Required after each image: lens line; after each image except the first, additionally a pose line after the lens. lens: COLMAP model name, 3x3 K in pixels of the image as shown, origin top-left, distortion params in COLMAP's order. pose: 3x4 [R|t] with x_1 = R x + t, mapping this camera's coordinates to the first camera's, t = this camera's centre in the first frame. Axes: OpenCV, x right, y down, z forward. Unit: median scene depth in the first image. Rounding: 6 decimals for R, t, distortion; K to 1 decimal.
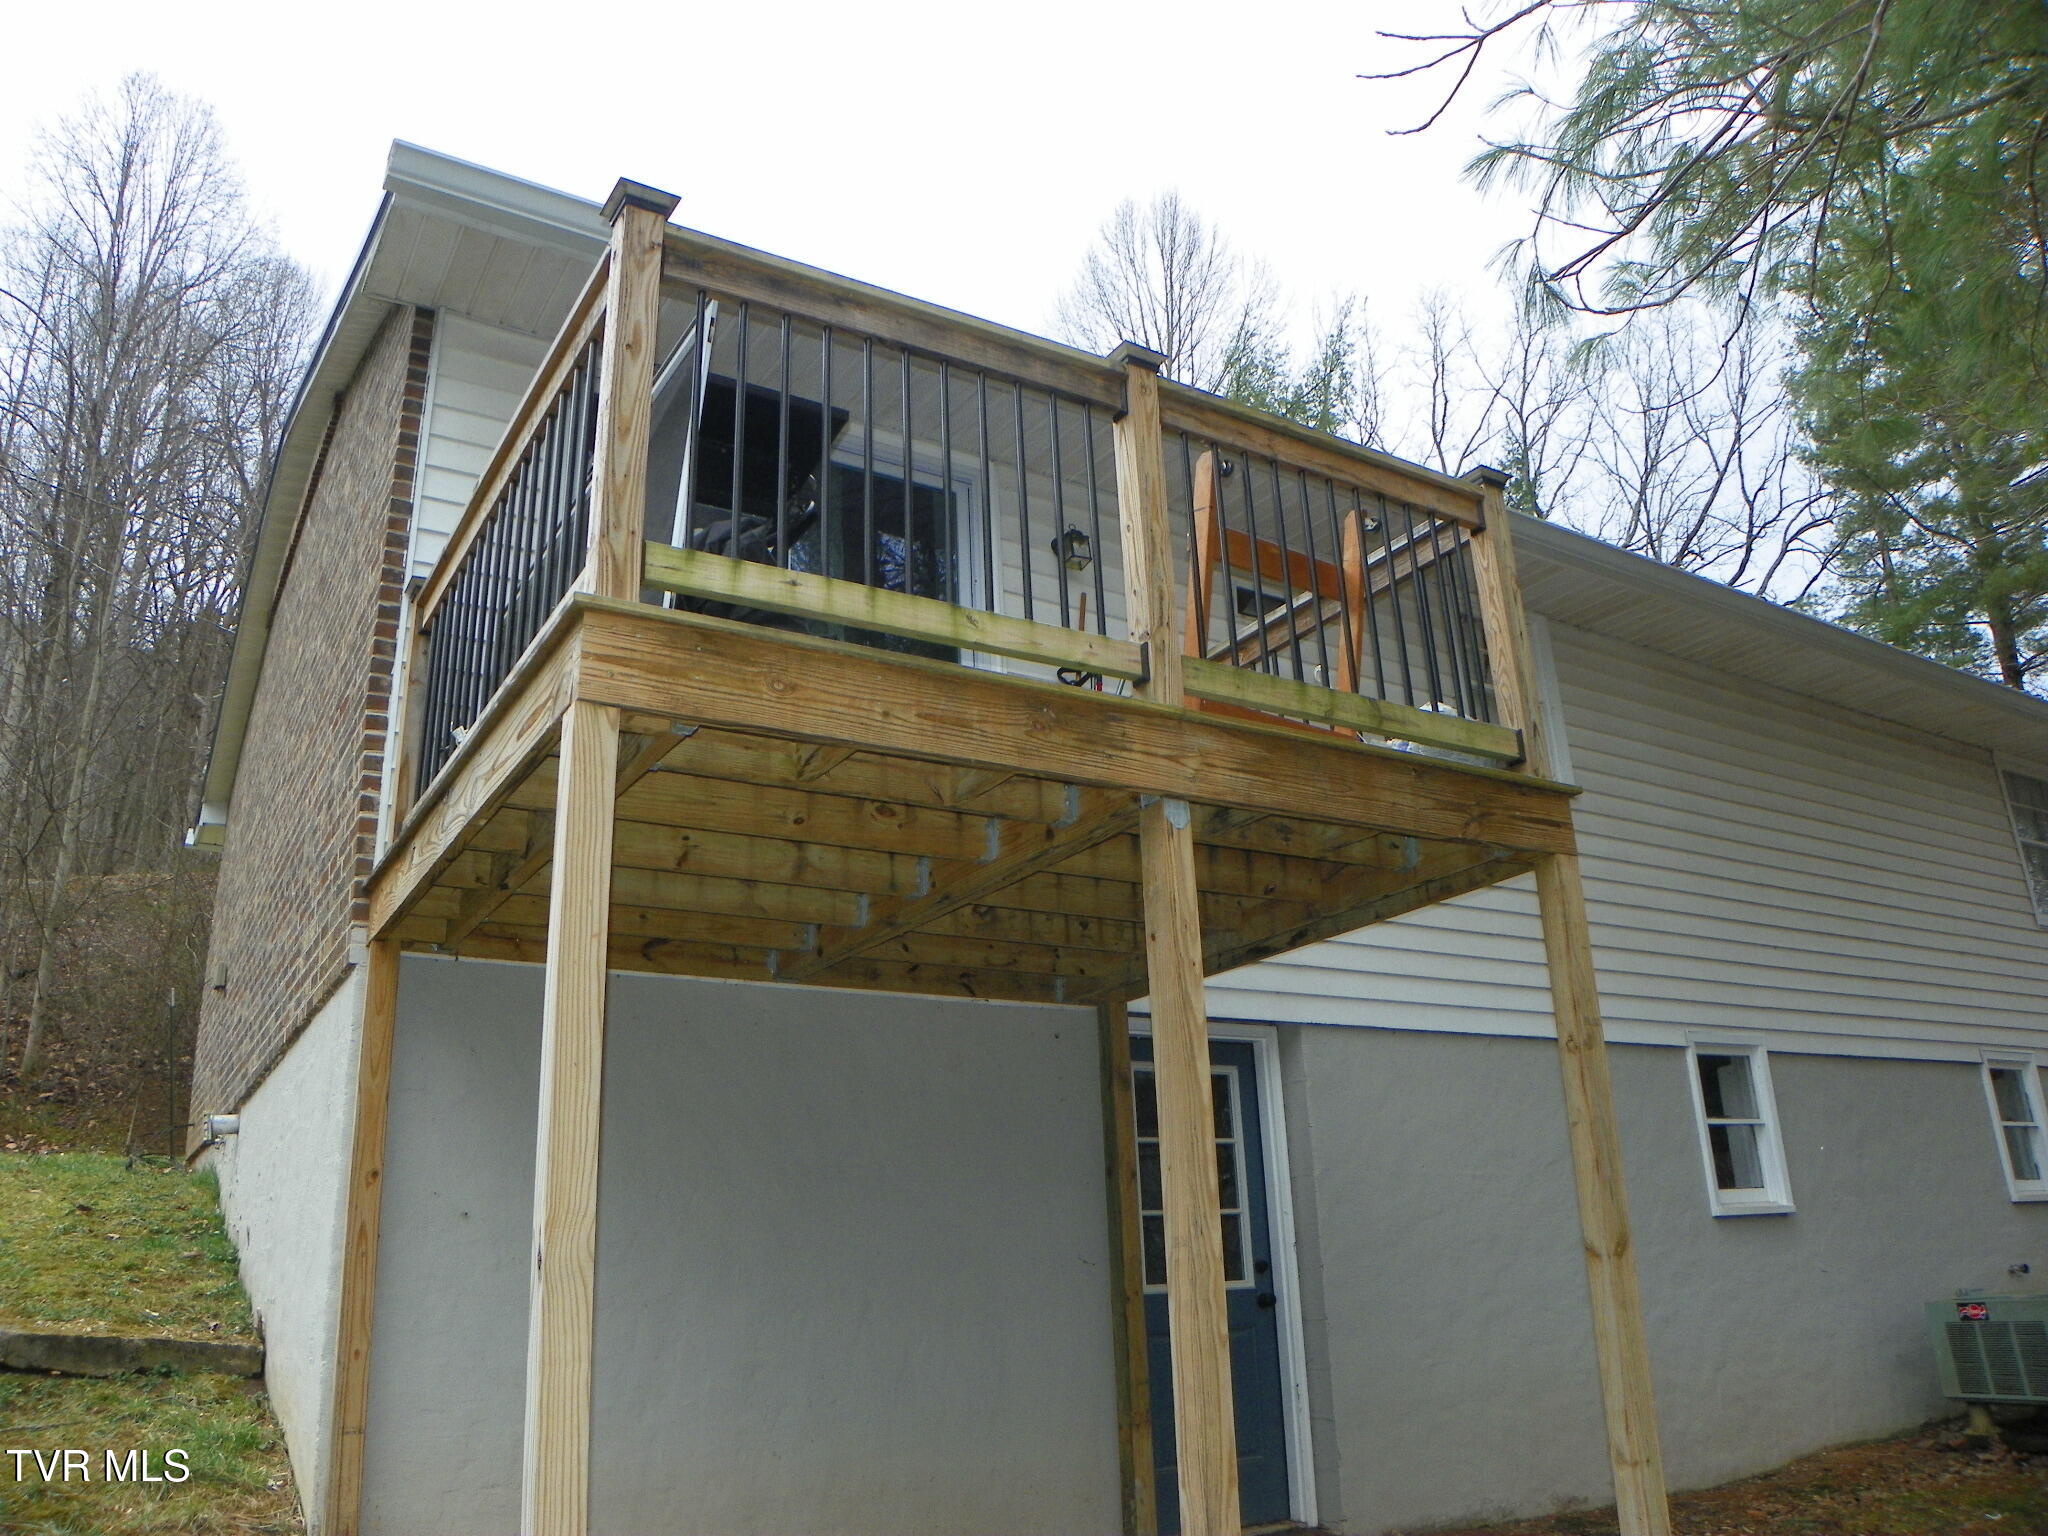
lens RADIAL K [[1542.8, 0, 1012.6], [0, 1542.8, 764.0], [0, 0, 1]] dist [-0.154738, 0.095785]
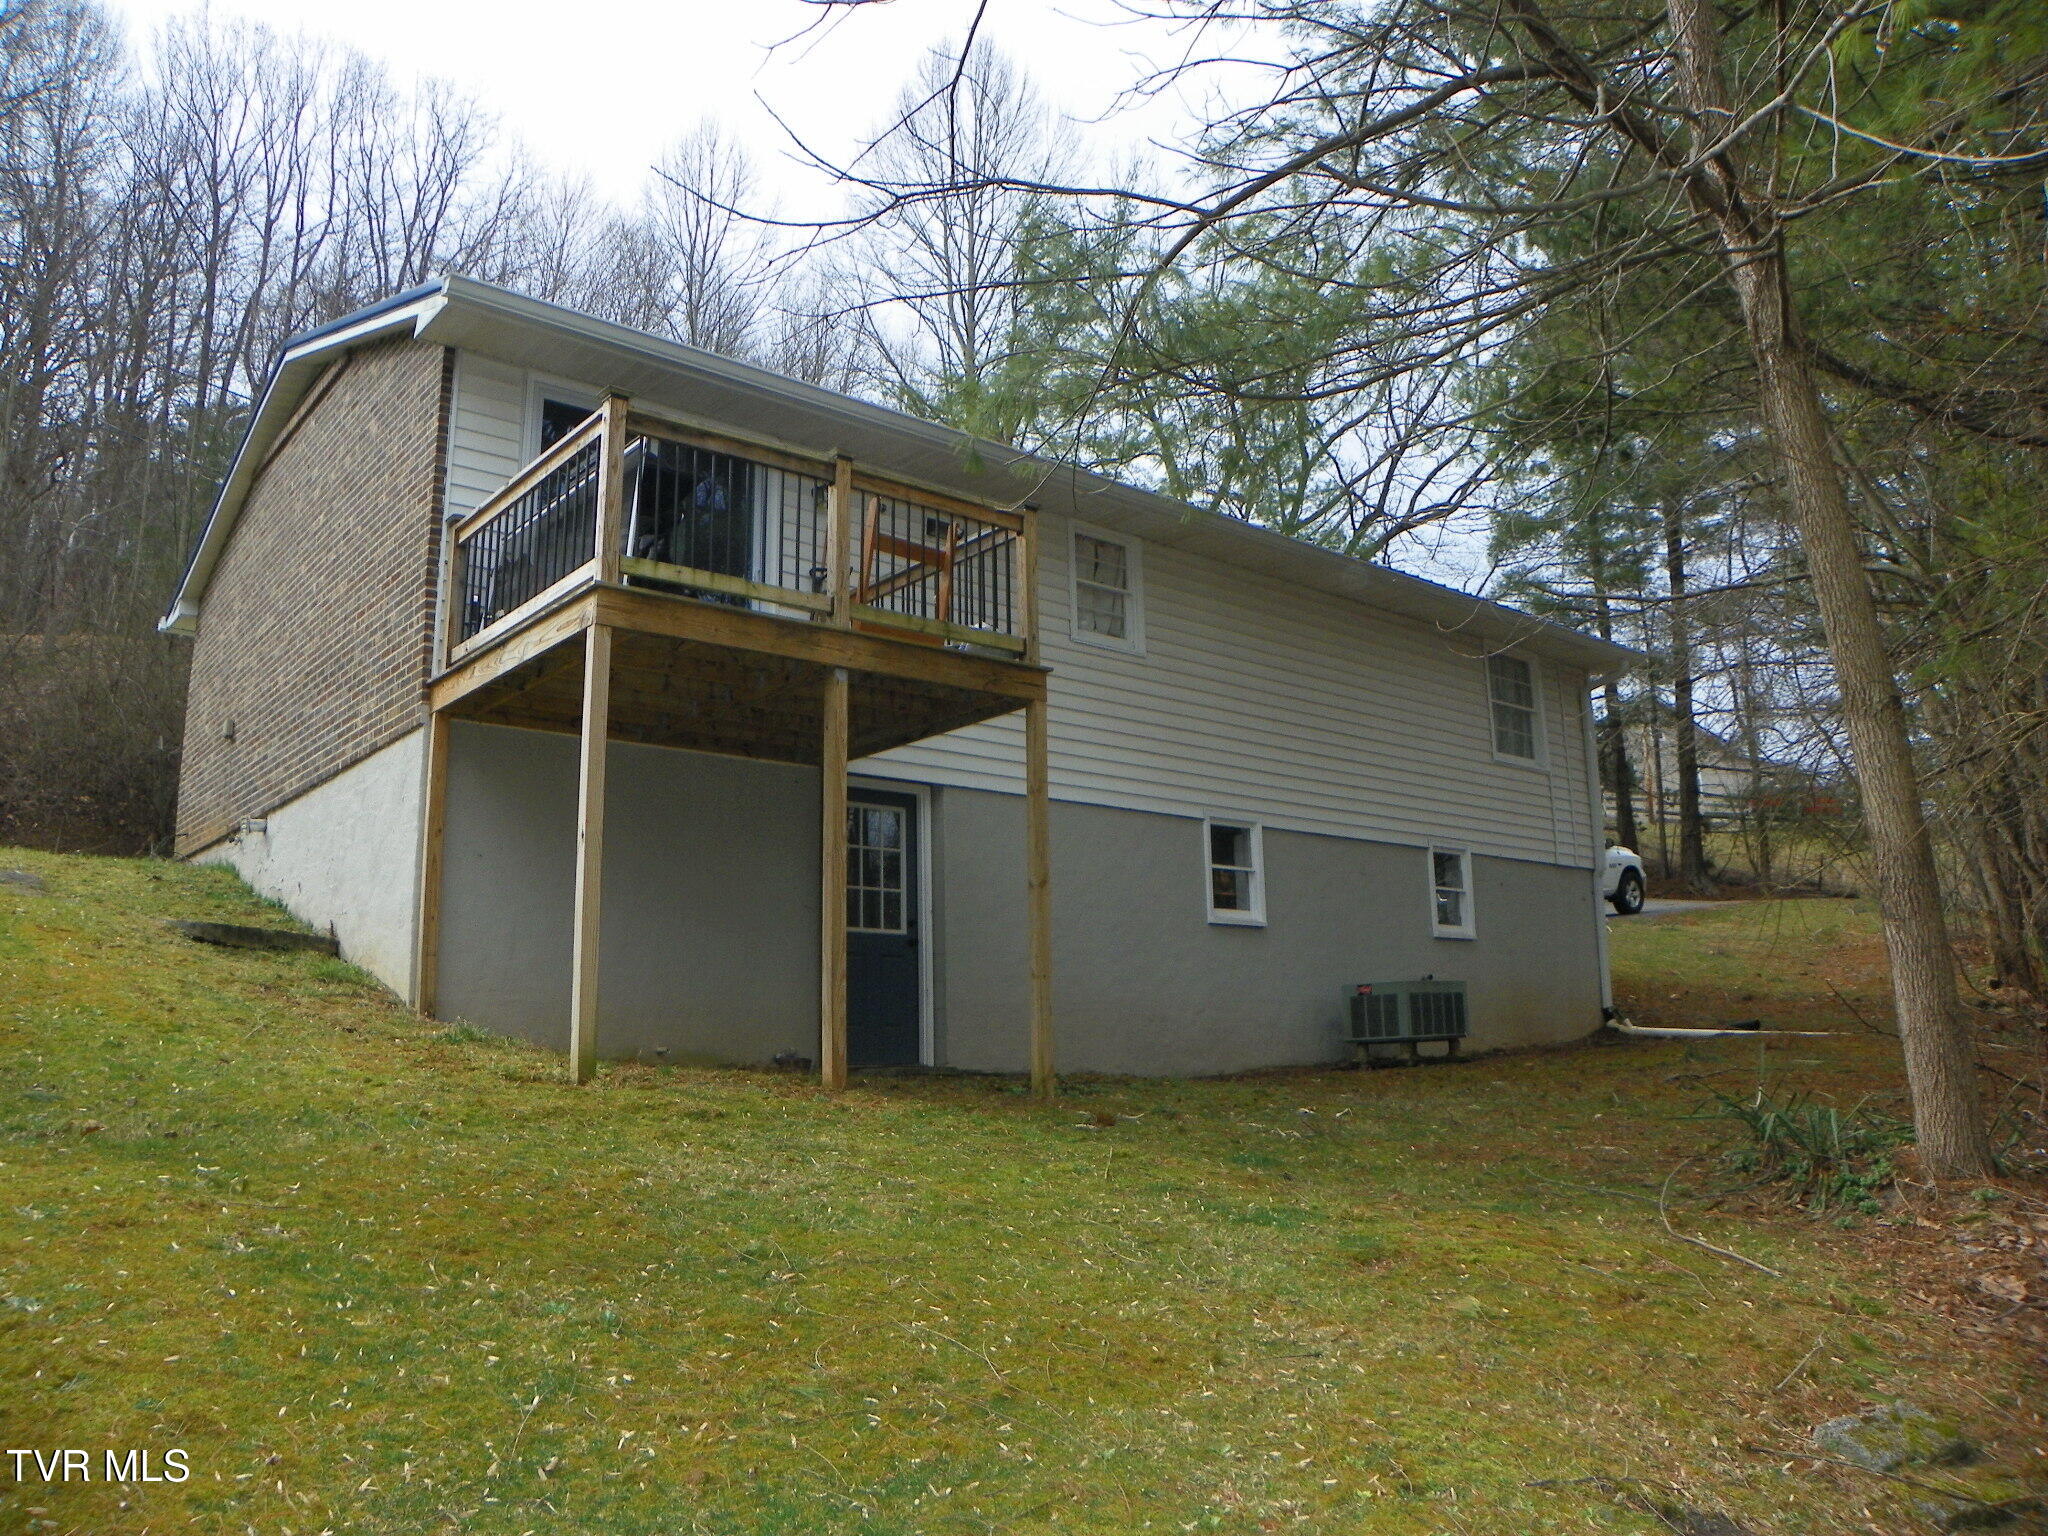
lens RADIAL K [[1542.8, 0, 1014.4], [0, 1542.8, 770.4], [0, 0, 1]] dist [-0.154738, 0.095785]
pose [[0.989147, 0.048568, 0.138671, 0.037603], [-0.067151, 0.988887, 0.132643, -0.108764], [-0.130688, -0.140515, 0.981415, -0.951994]]
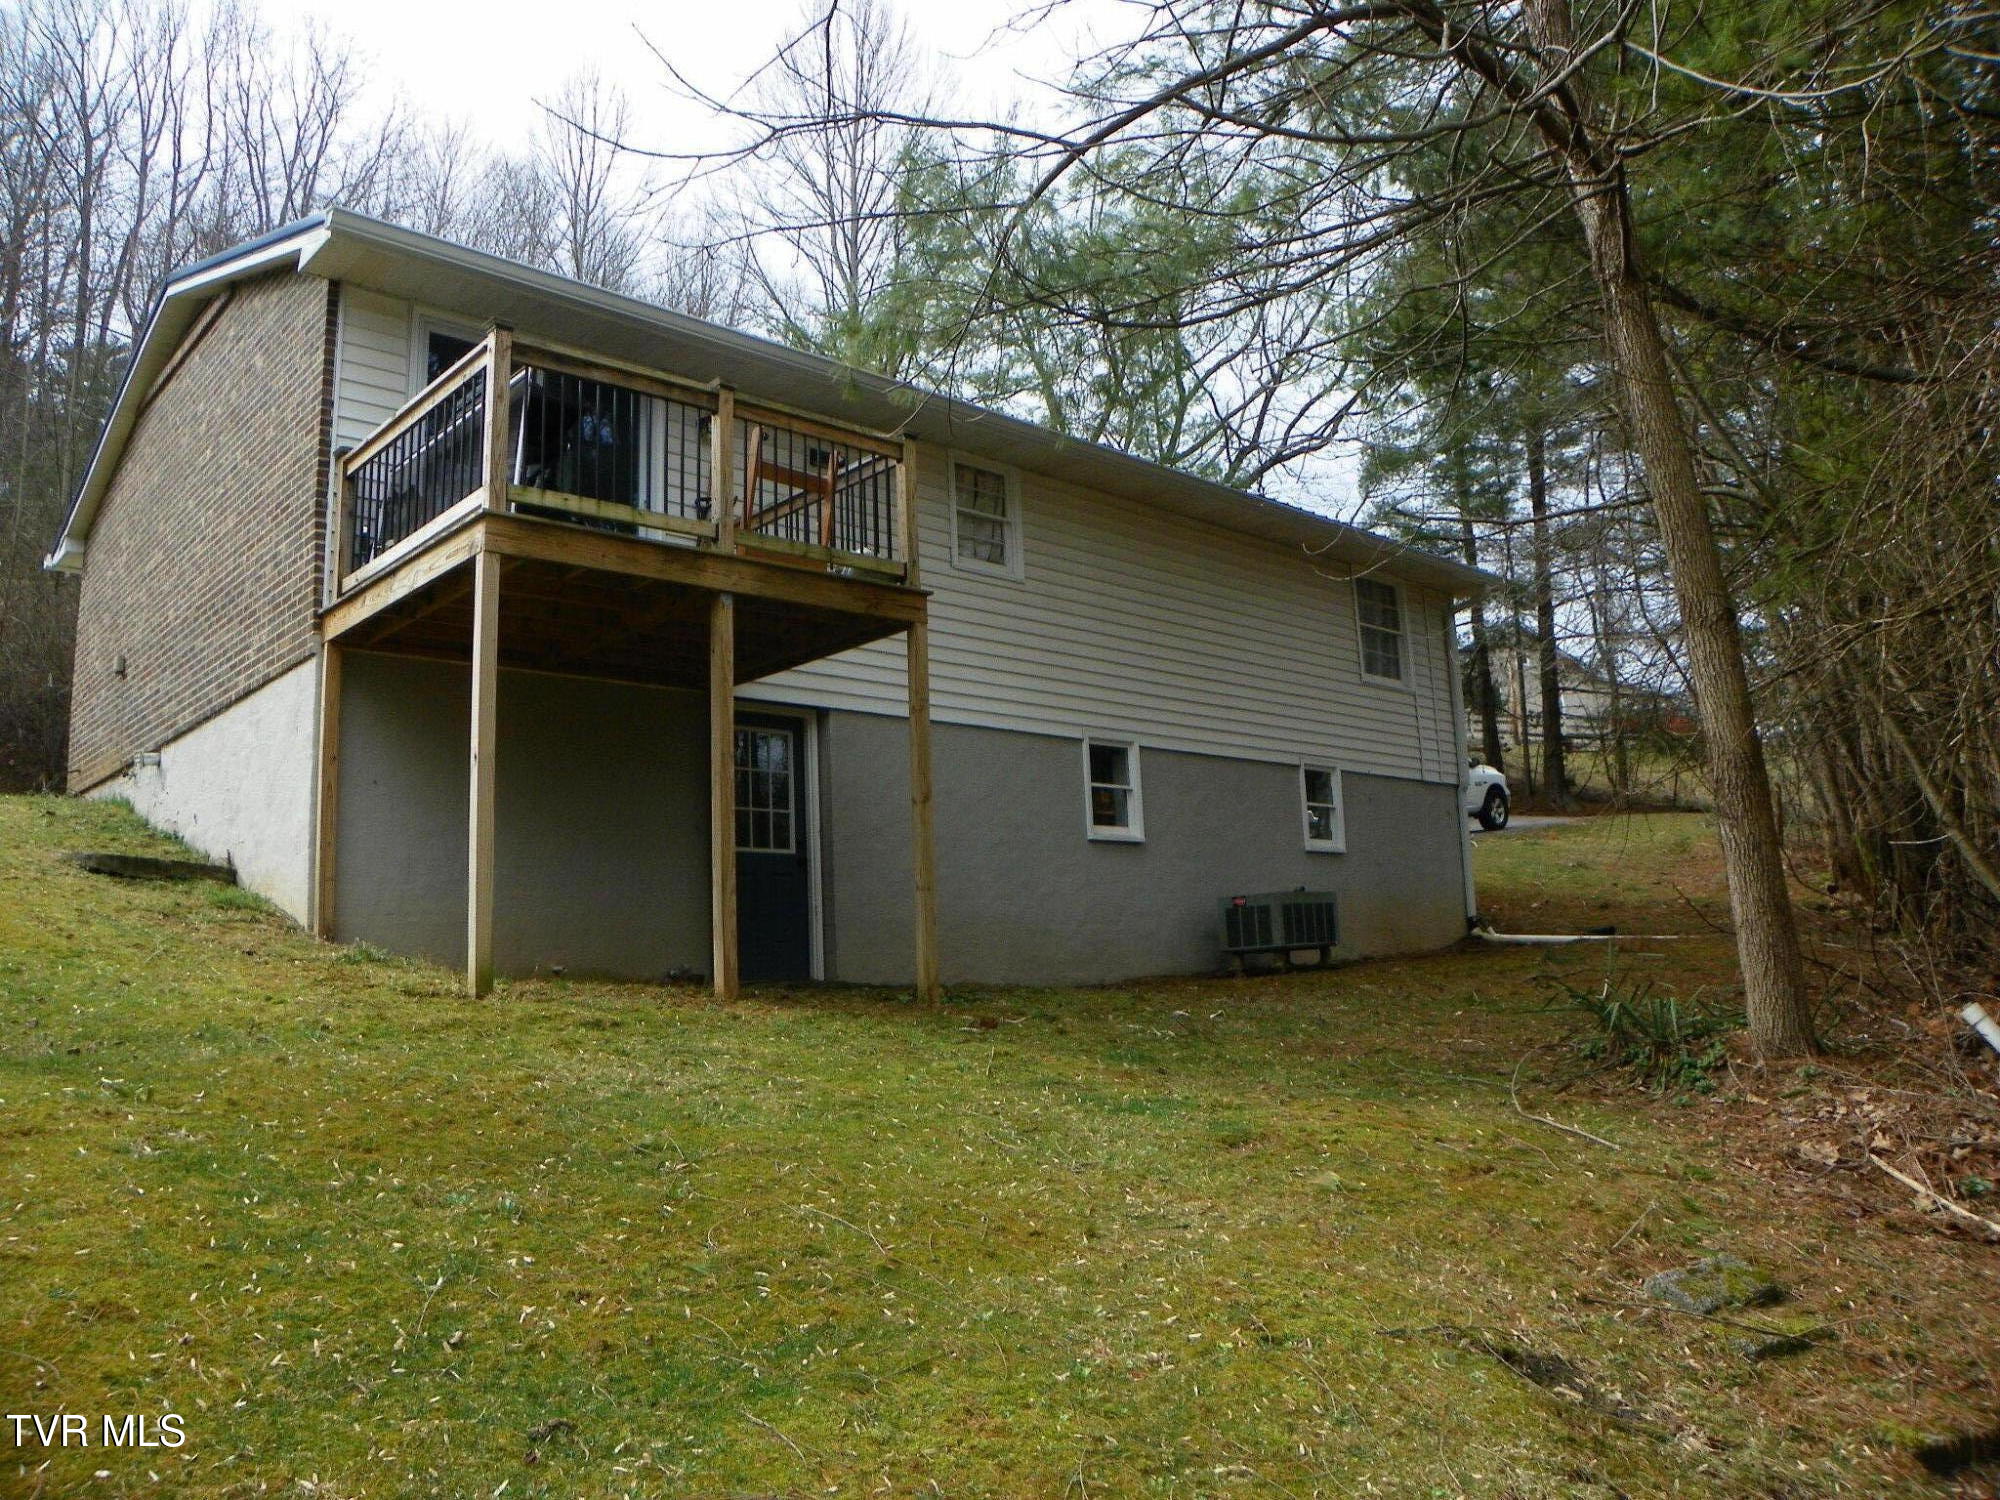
lens RADIAL K [[1506.6, 0, 990.9], [0, 1506.6, 752.3], [0, 0, 1]] dist [-0.154738, 0.095785]
pose [[0.979912, 0.029757, 0.197199, 0.042918], [-0.062505, 0.984811, 0.161988, -0.097618], [-0.189384, -0.171060, 0.966888, -0.973975]]
